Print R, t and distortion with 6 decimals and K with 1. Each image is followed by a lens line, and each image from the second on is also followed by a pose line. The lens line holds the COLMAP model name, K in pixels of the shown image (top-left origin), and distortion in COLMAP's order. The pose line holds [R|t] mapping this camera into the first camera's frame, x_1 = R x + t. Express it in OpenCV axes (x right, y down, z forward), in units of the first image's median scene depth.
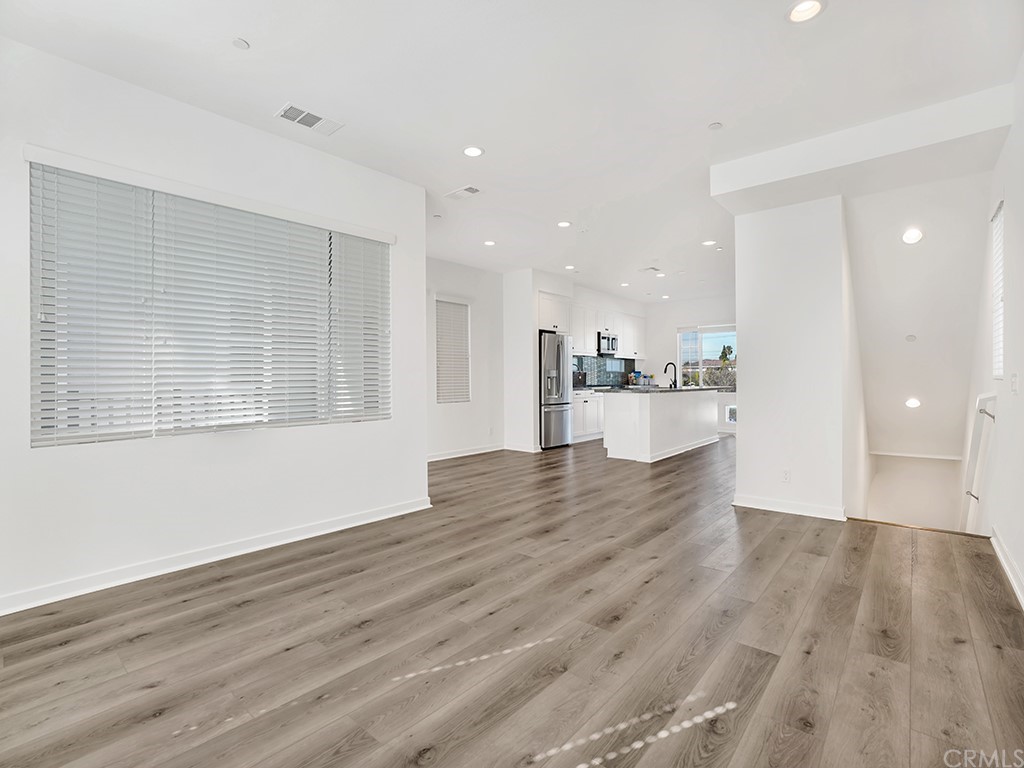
lens RADIAL K [[470.5, 0, 519.8], [0, 470.5, 381.6], [0, 0, 1]] dist [-0.035624, 0.005114]
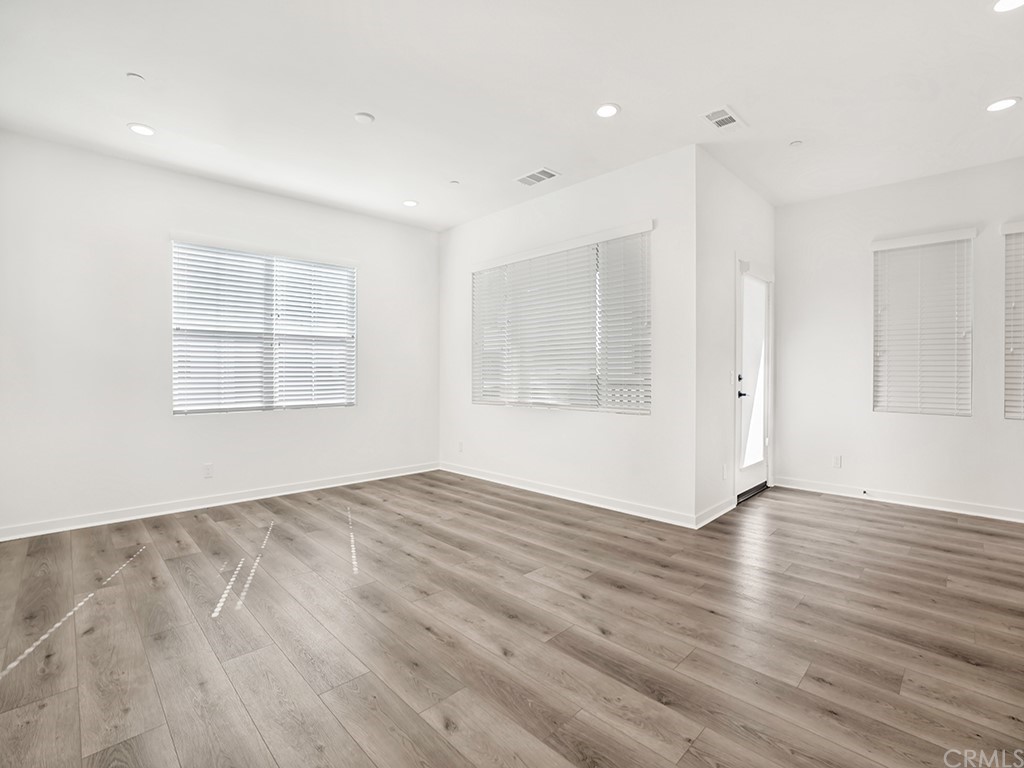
lens RADIAL K [[470.5, 0, 504.8], [0, 470.5, 391.0], [0, 0, 1]] dist [-0.035624, 0.005114]
pose [[-0.109086, 0.027202, -0.993660, 0.954625], [0.008825, 0.999613, 0.026396, 0.004625], [0.993993, -0.005889, -0.109284, 1.122768]]
